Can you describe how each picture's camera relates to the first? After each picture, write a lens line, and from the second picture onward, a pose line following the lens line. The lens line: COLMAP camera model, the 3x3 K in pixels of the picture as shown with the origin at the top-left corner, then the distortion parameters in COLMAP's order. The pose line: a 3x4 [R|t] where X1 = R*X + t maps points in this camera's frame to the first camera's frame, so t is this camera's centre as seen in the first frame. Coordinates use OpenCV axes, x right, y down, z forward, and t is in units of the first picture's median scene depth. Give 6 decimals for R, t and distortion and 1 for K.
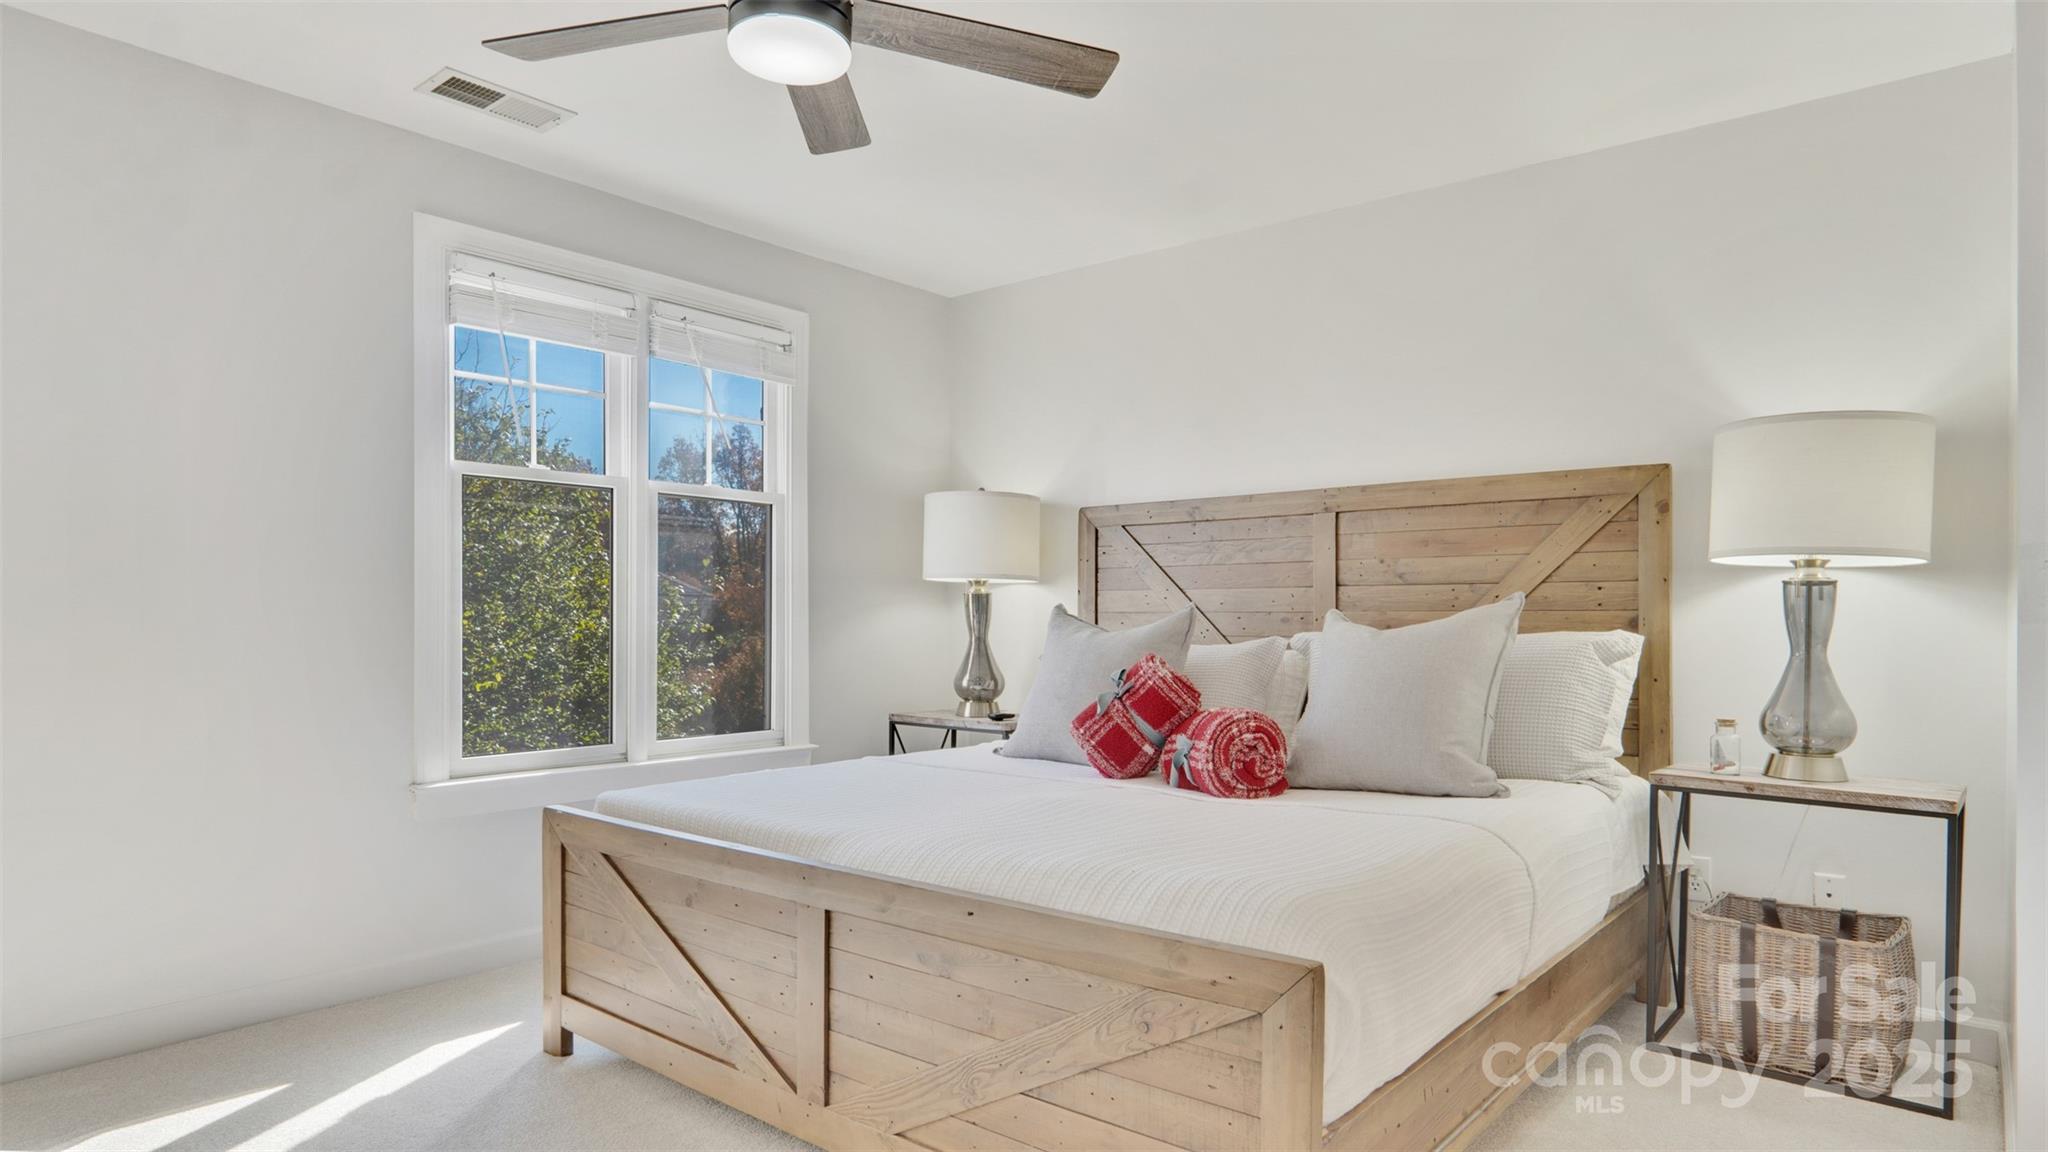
lens RADIAL K [[1174.9, 0, 1065.0], [0, 1174.9, 584.8], [0, 0, 1]] dist [-0.001466, -0.001106]
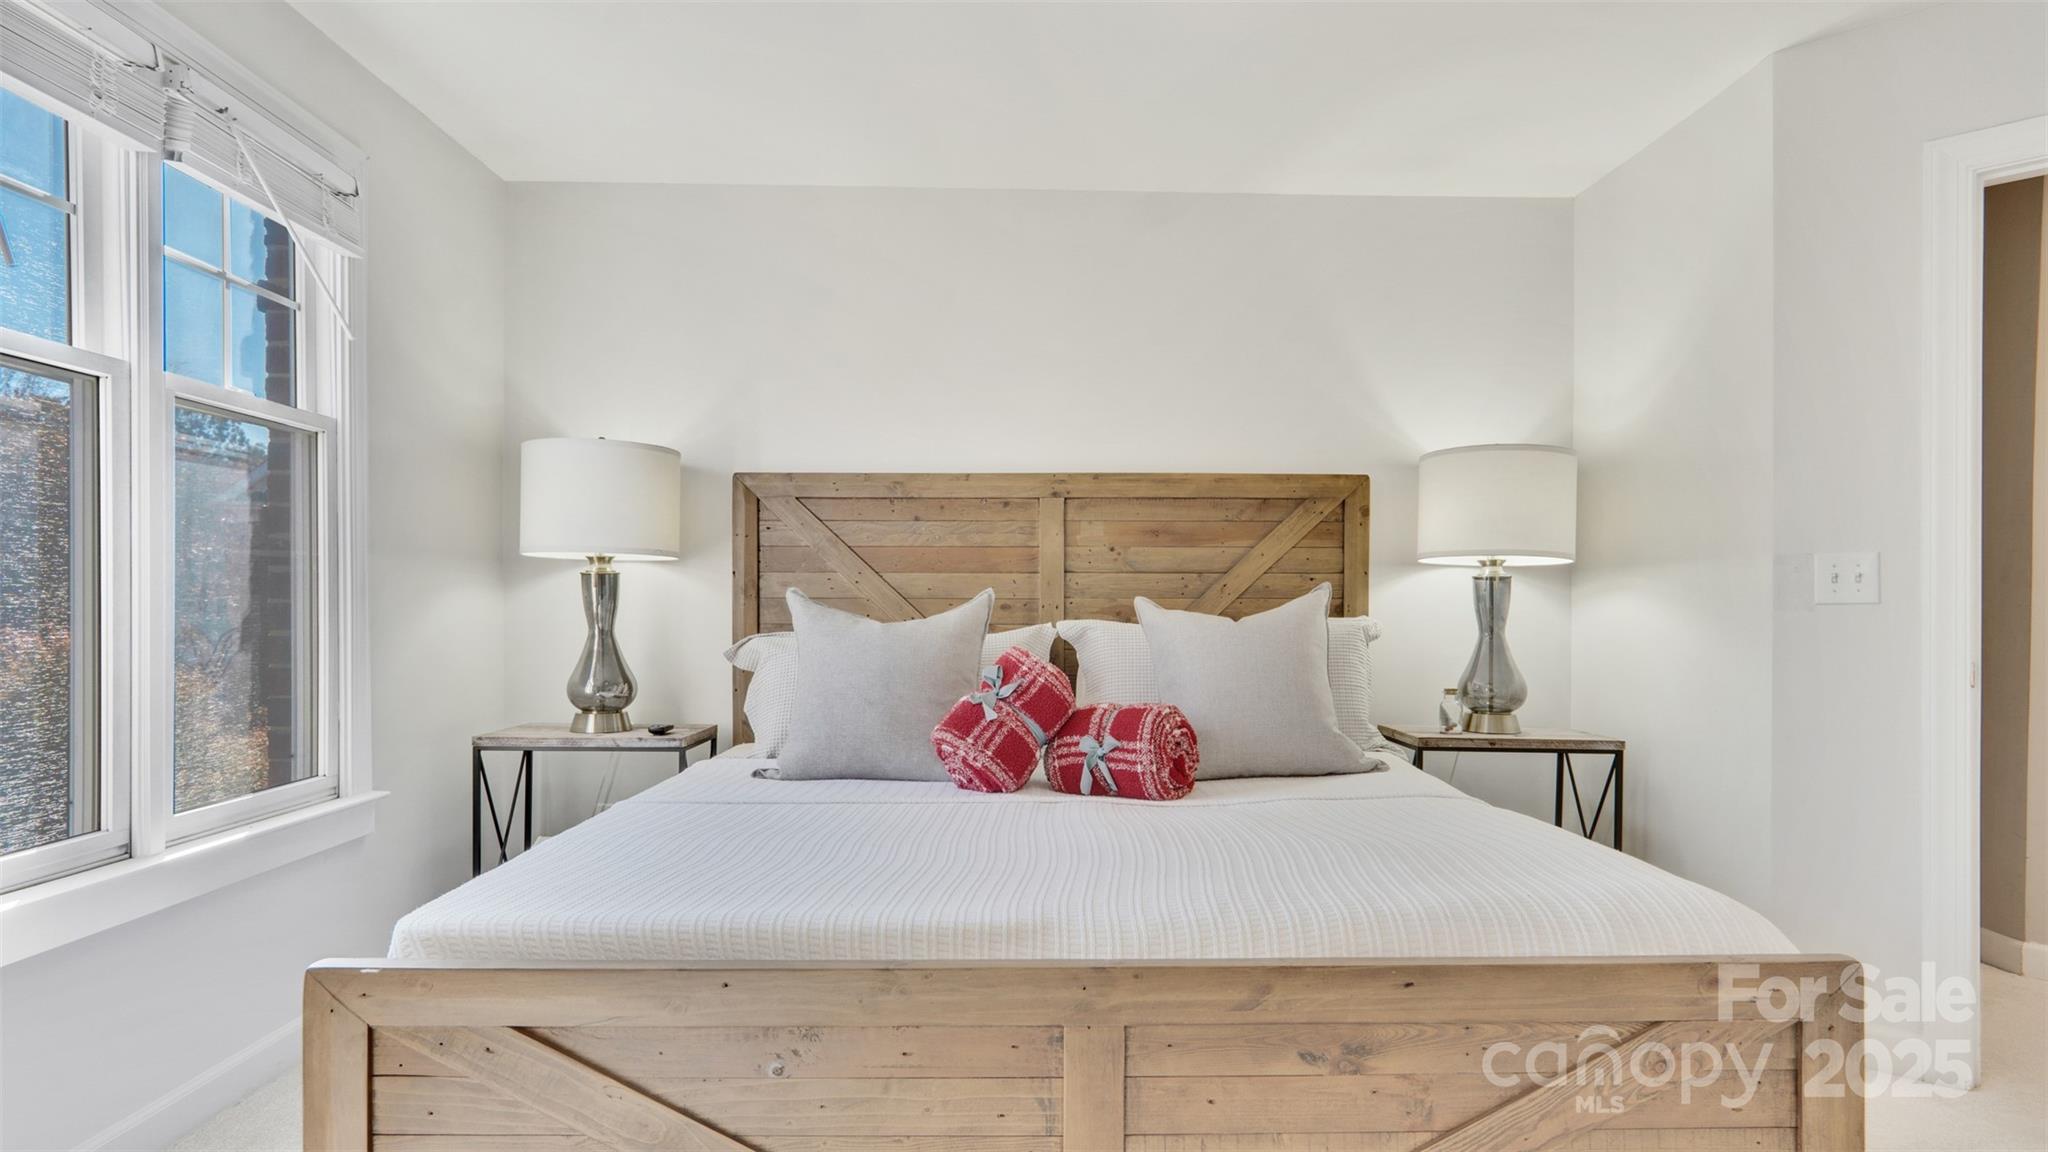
lens RADIAL K [[1095.7, 0, 1047.6], [0, 1095.7, 609.2], [0, 0, 1]] dist [-0.000114, -0.000446]
pose [[0.759955, -0.004051, 0.649963, -0.430757], [-0.019669, 0.999379, 0.029227, 0.005701], [-0.649678, -0.034996, 0.759404, 0.349988]]
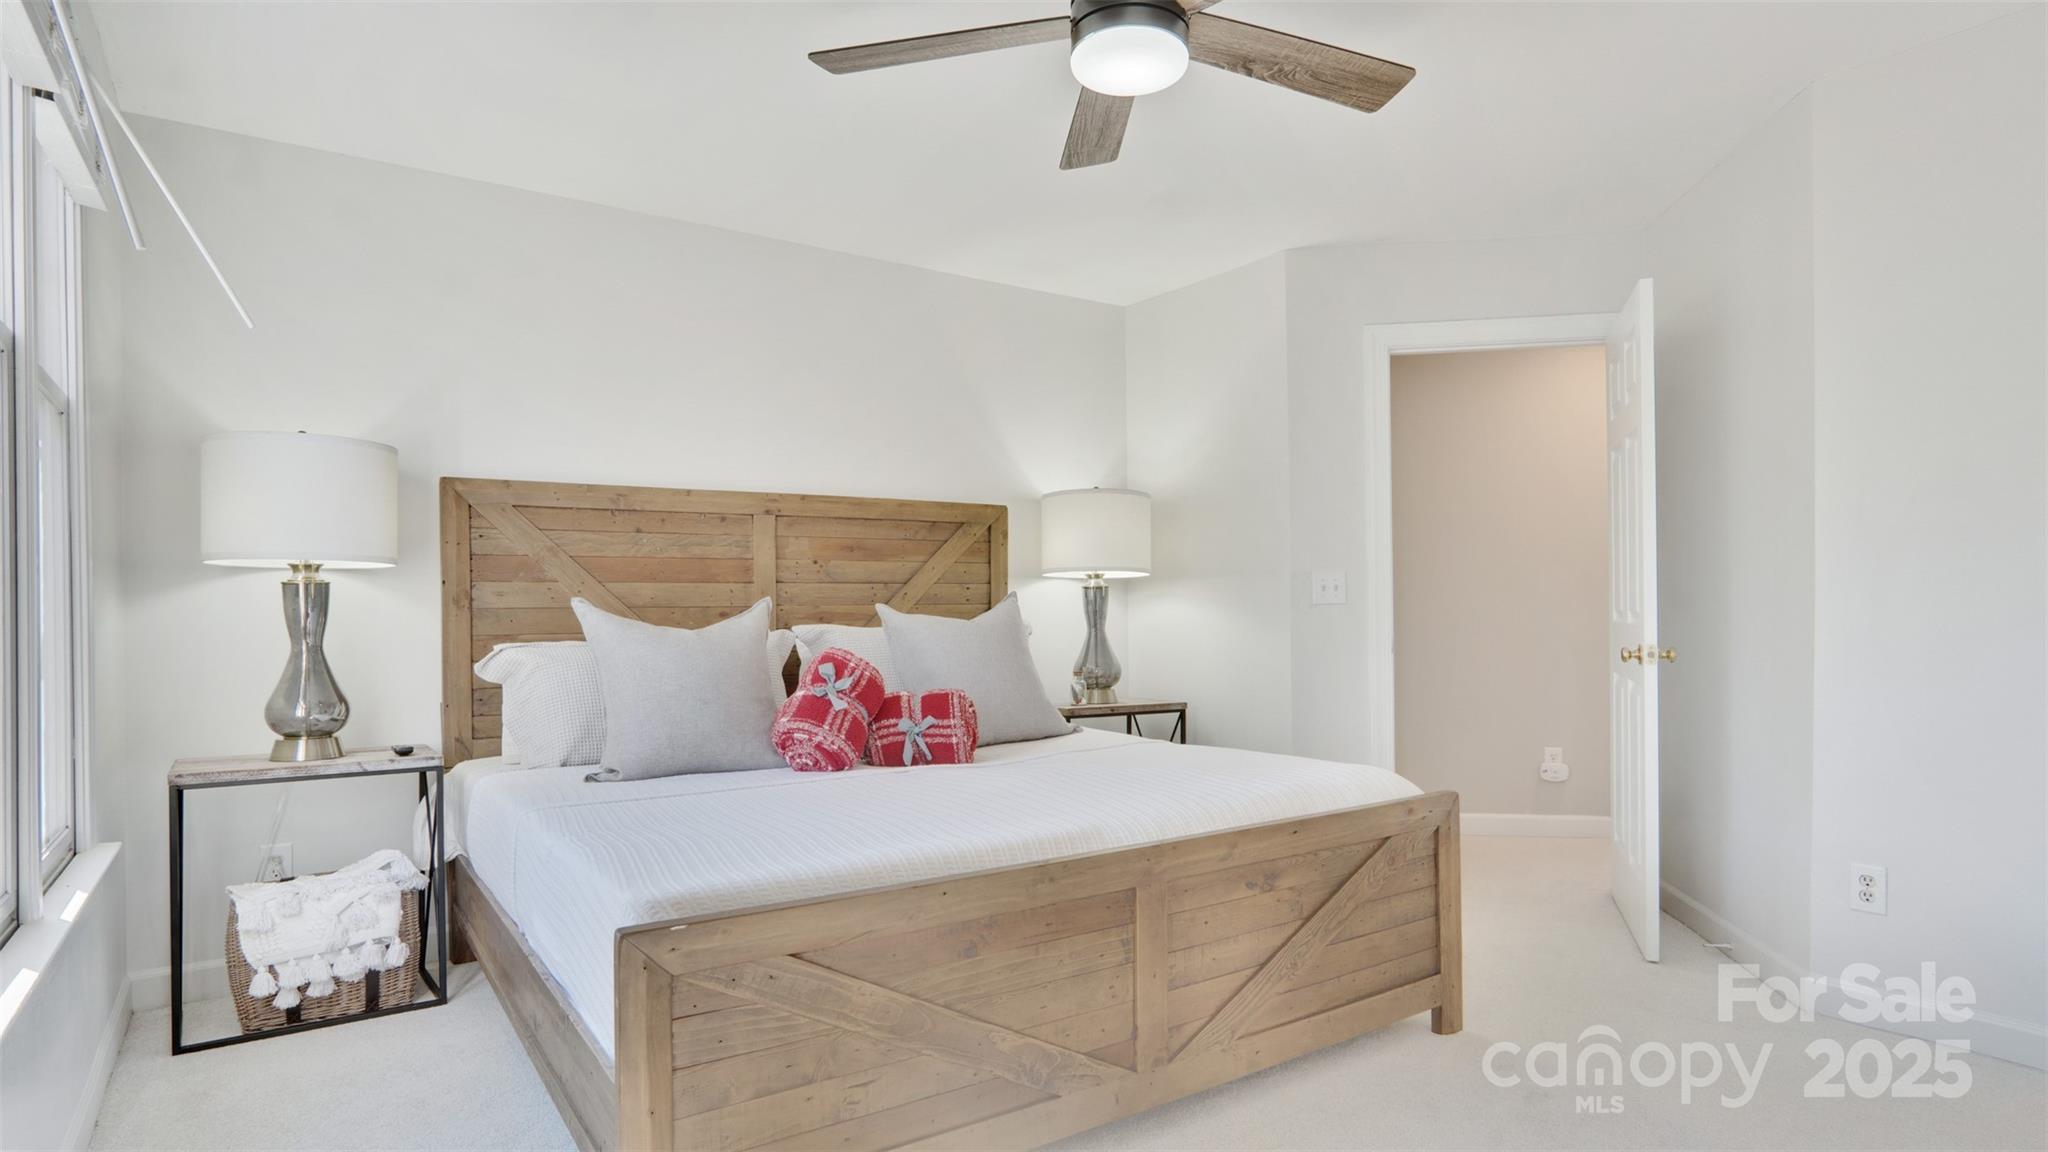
lens RADIAL K [[1095.7, 0, 1047.6], [0, 1095.7, 609.2], [0, 0, 1]] dist [-0.000114, -0.000446]
pose [[0.272591, -0.006411, 0.962109, -0.779037], [-0.017836, 0.999772, 0.011716, 0.010364], [-0.961965, -0.020354, 0.272414, 0.541429]]
